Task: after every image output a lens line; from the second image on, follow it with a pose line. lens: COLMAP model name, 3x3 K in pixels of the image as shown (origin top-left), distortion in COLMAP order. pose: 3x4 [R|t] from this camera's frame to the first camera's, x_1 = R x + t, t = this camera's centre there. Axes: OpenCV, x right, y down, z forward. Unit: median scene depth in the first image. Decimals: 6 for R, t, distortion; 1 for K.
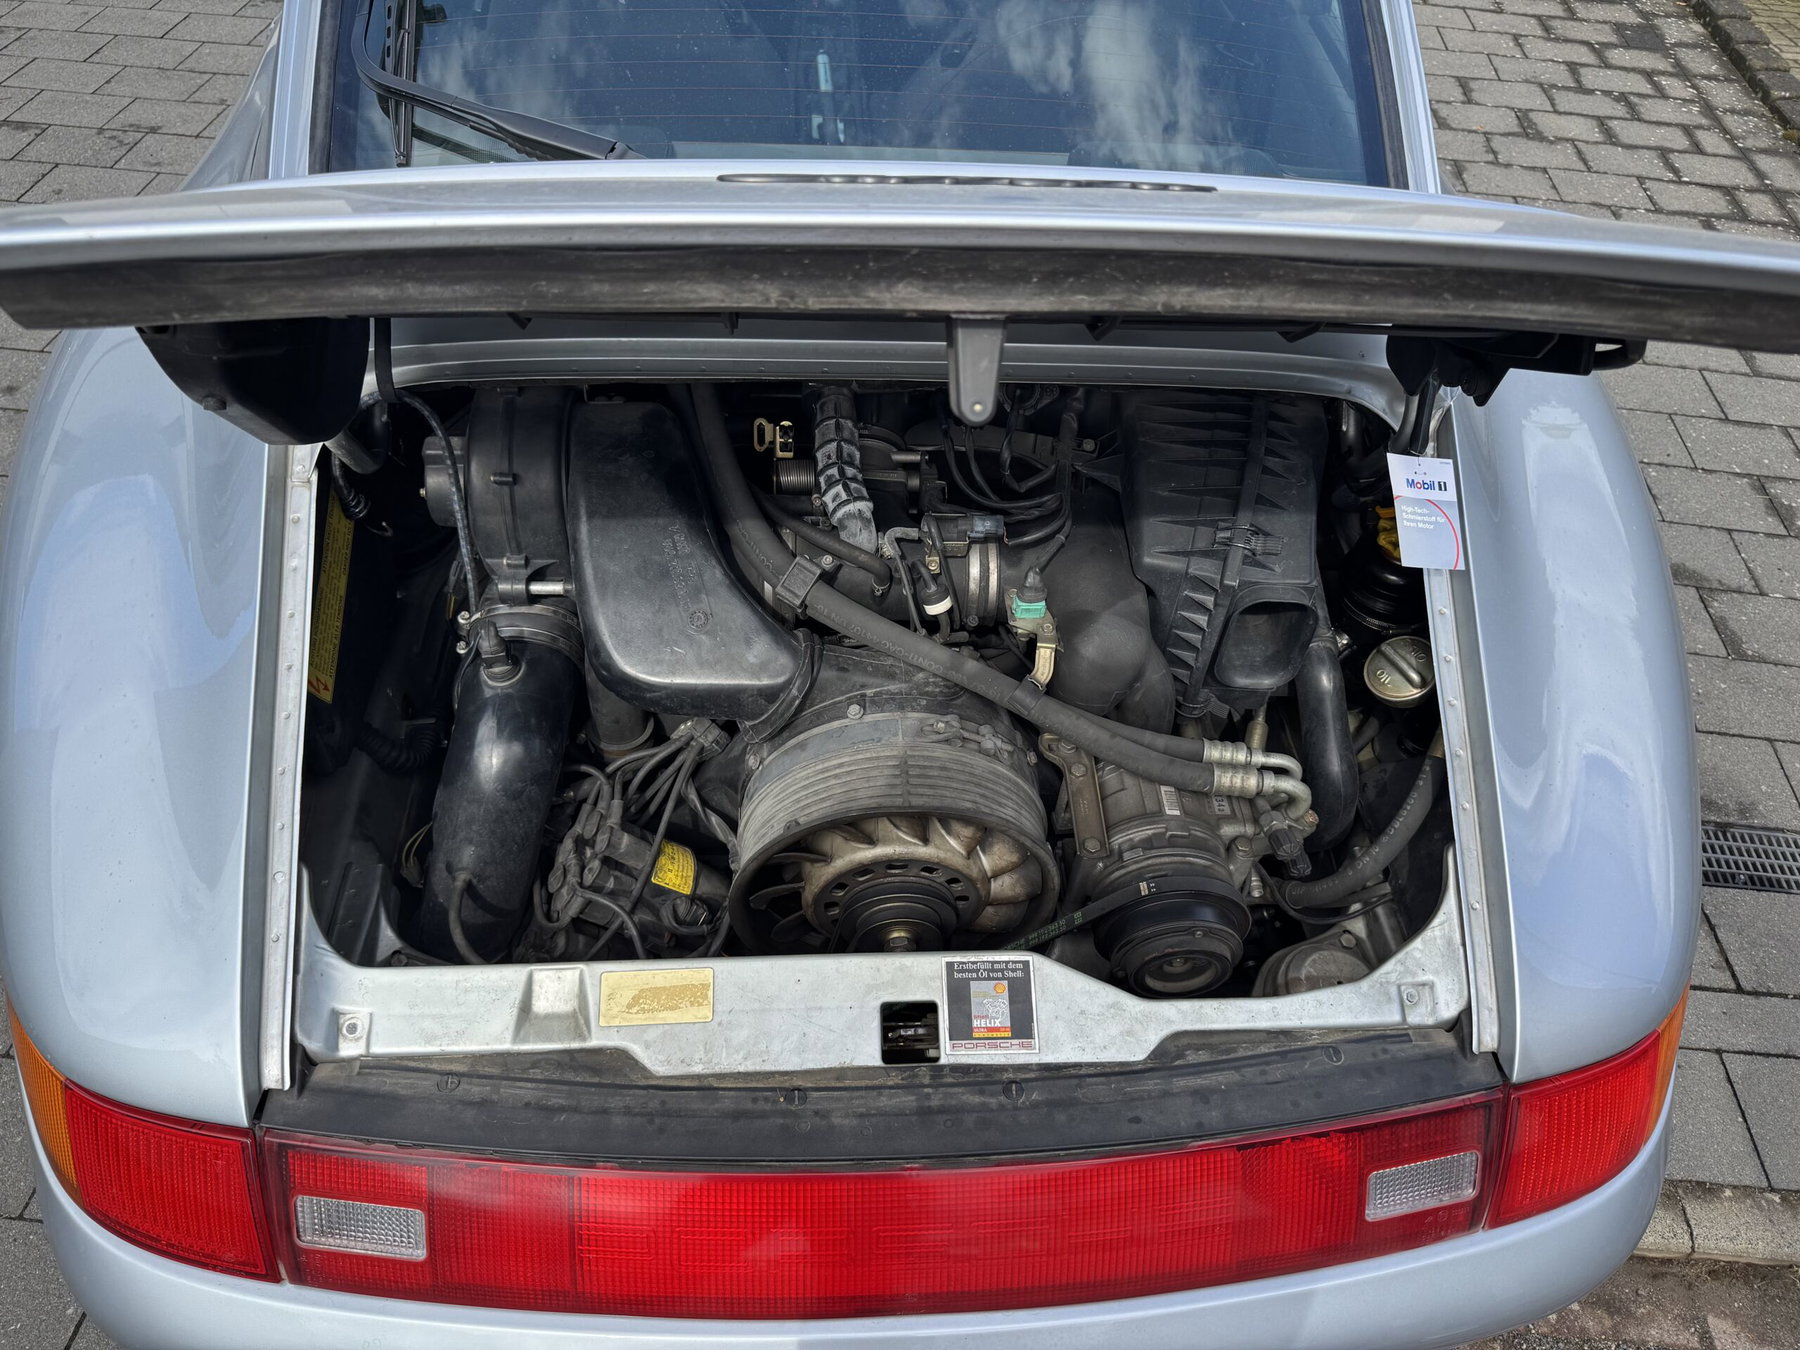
lens RADIAL K [[1273.7, 0, 888.7], [0, 1273.7, 663.3], [0, 0, 1]] dist [0.017492, -0.034361]
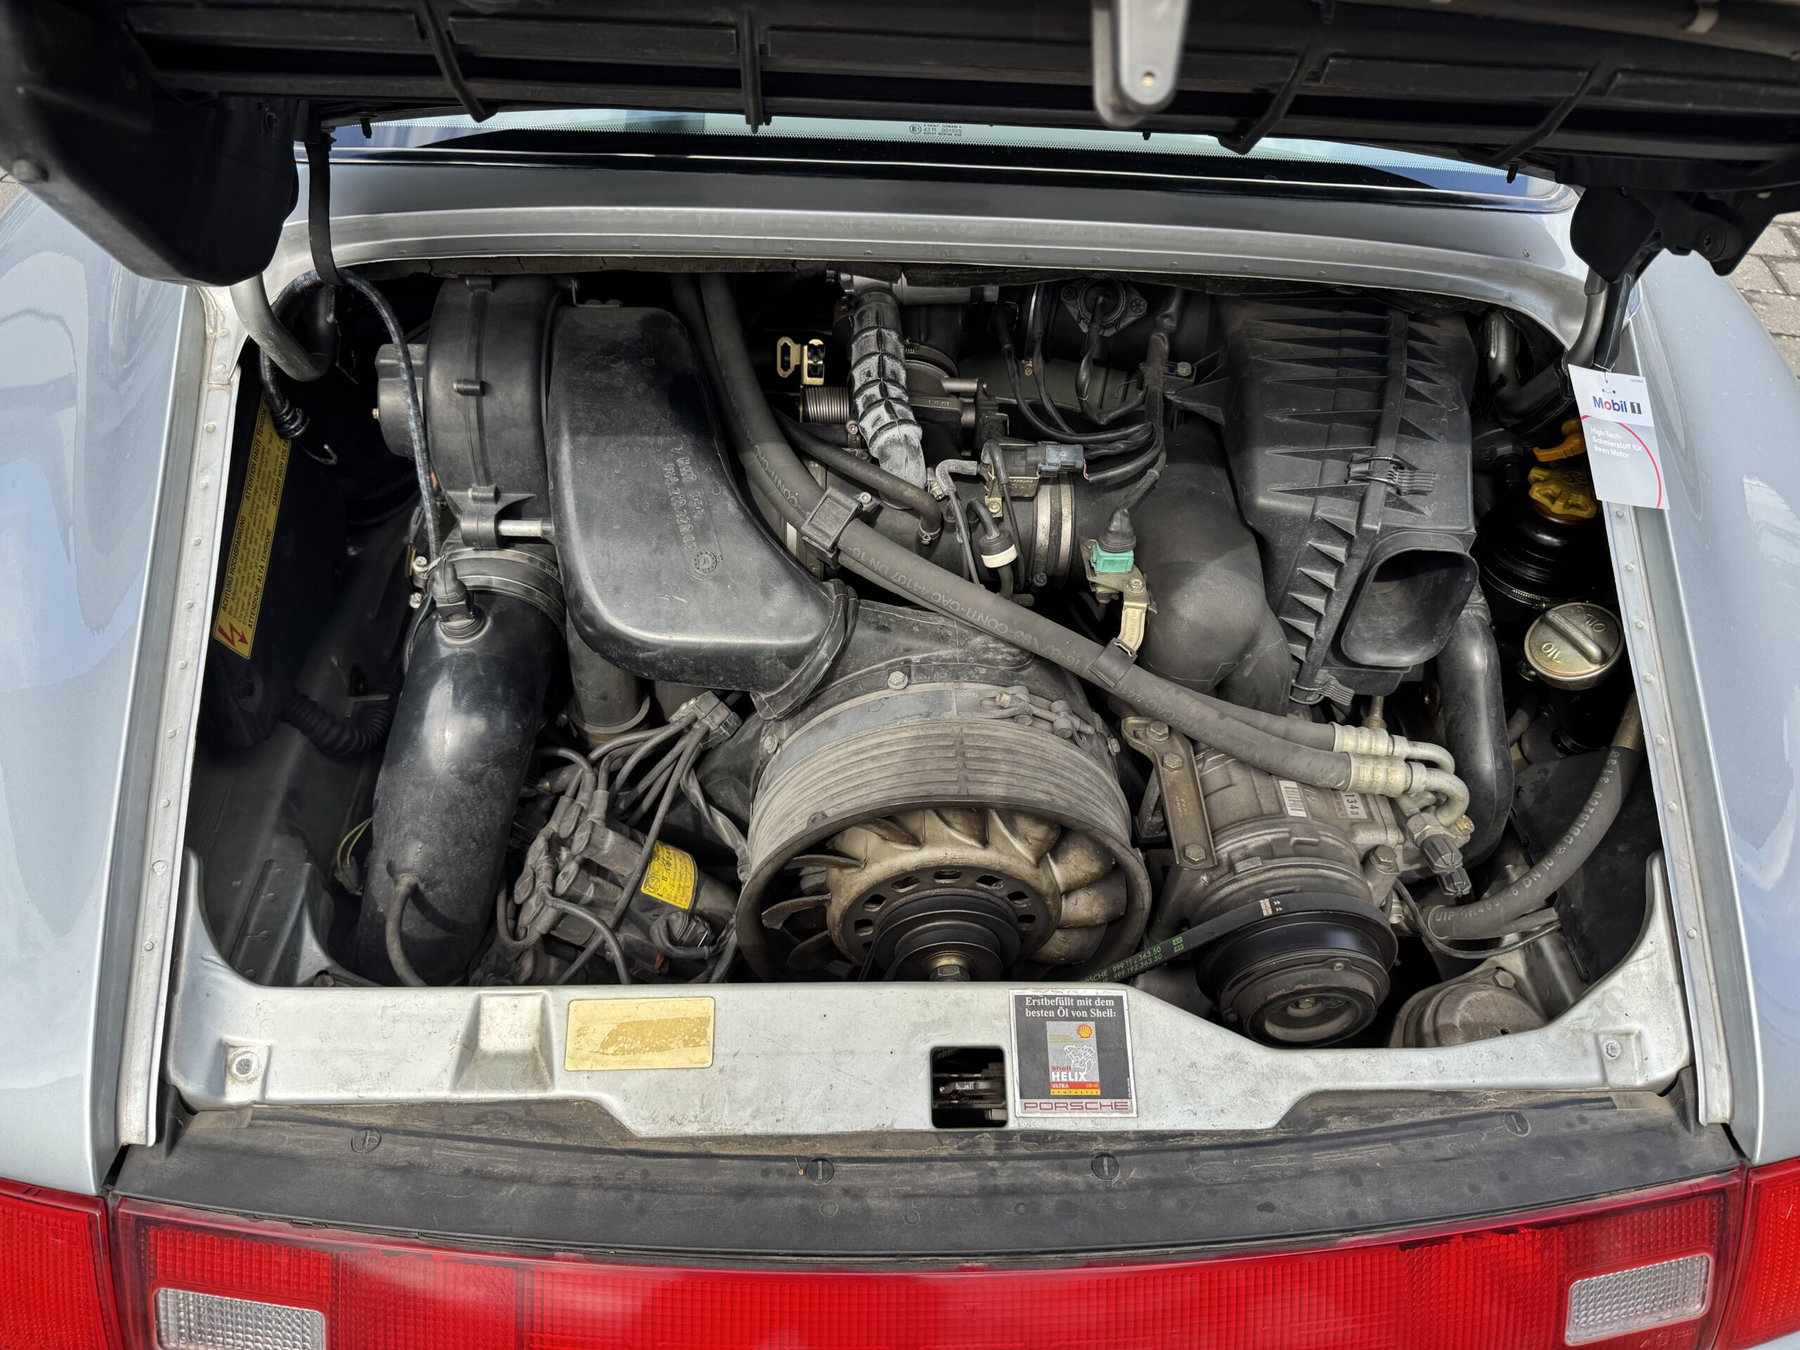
lens RADIAL K [[1273.7, 0, 885.1], [0, 1273.7, 664.8], [0, 0, 1]] dist [0.017492, -0.034361]
pose [[0.999823, 0.014953, -0.011418, -0.025649], [-0.015387, 0.999122, -0.038964, 0.059804], [0.010825, 0.039132, 0.999175, 0.198533]]
